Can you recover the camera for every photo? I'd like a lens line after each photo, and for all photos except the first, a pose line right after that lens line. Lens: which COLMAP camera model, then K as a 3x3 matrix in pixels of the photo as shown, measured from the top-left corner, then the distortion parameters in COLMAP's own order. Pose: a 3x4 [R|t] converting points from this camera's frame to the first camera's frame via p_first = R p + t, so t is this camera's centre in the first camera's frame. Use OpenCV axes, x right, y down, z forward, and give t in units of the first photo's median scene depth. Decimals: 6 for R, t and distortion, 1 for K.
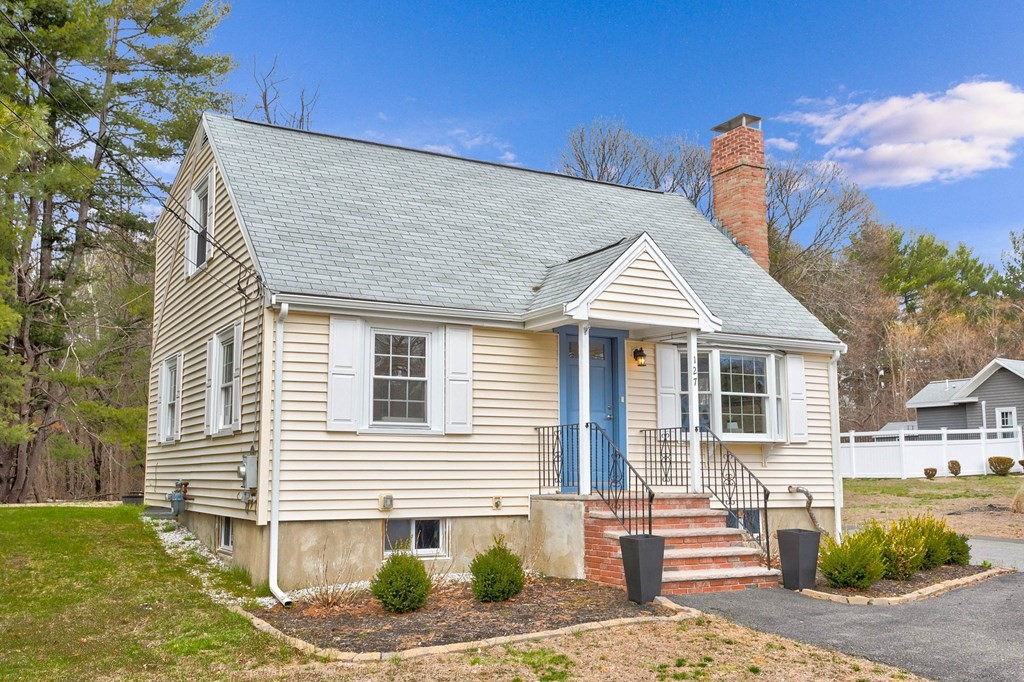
lens RADIAL K [[913.6, 0, 512.0], [0, 913.6, 341.0], [0, 0, 1]] dist [0.004245, 0.000983]
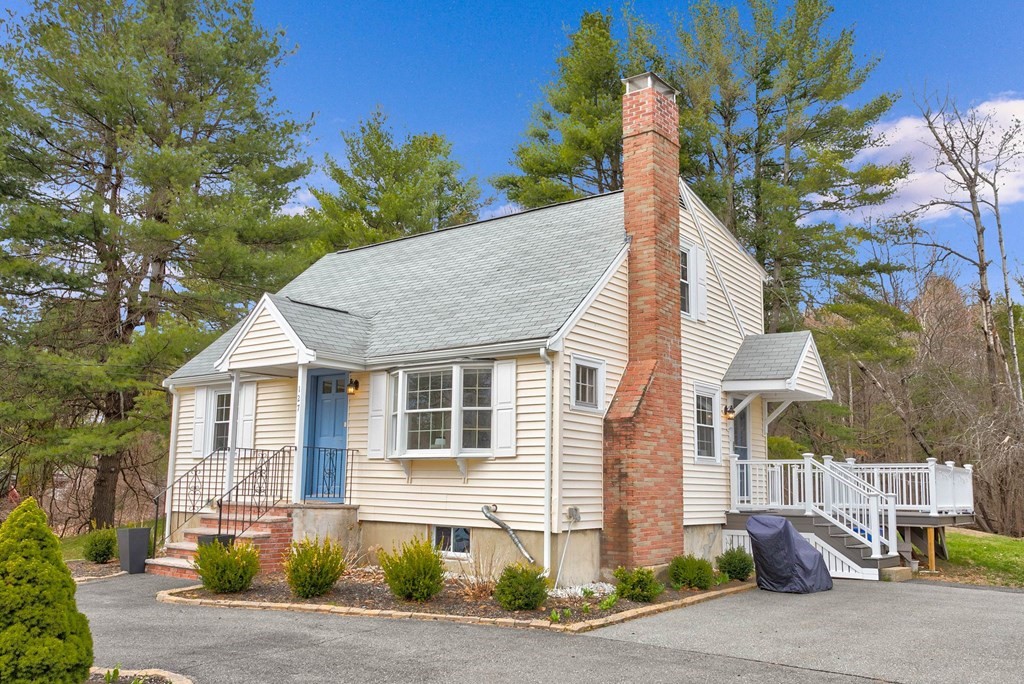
lens RADIAL K [[902.6, 0, 512.0], [0, 902.6, 342.0], [0, 0, 1]] dist [-0.006096, -0.002824]
pose [[0.420783, -0.137420, -0.896693, 1.179155], [0.112292, 0.988748, -0.098834, 0.091395], [0.900185, -0.059104, 0.431479, 0.652836]]
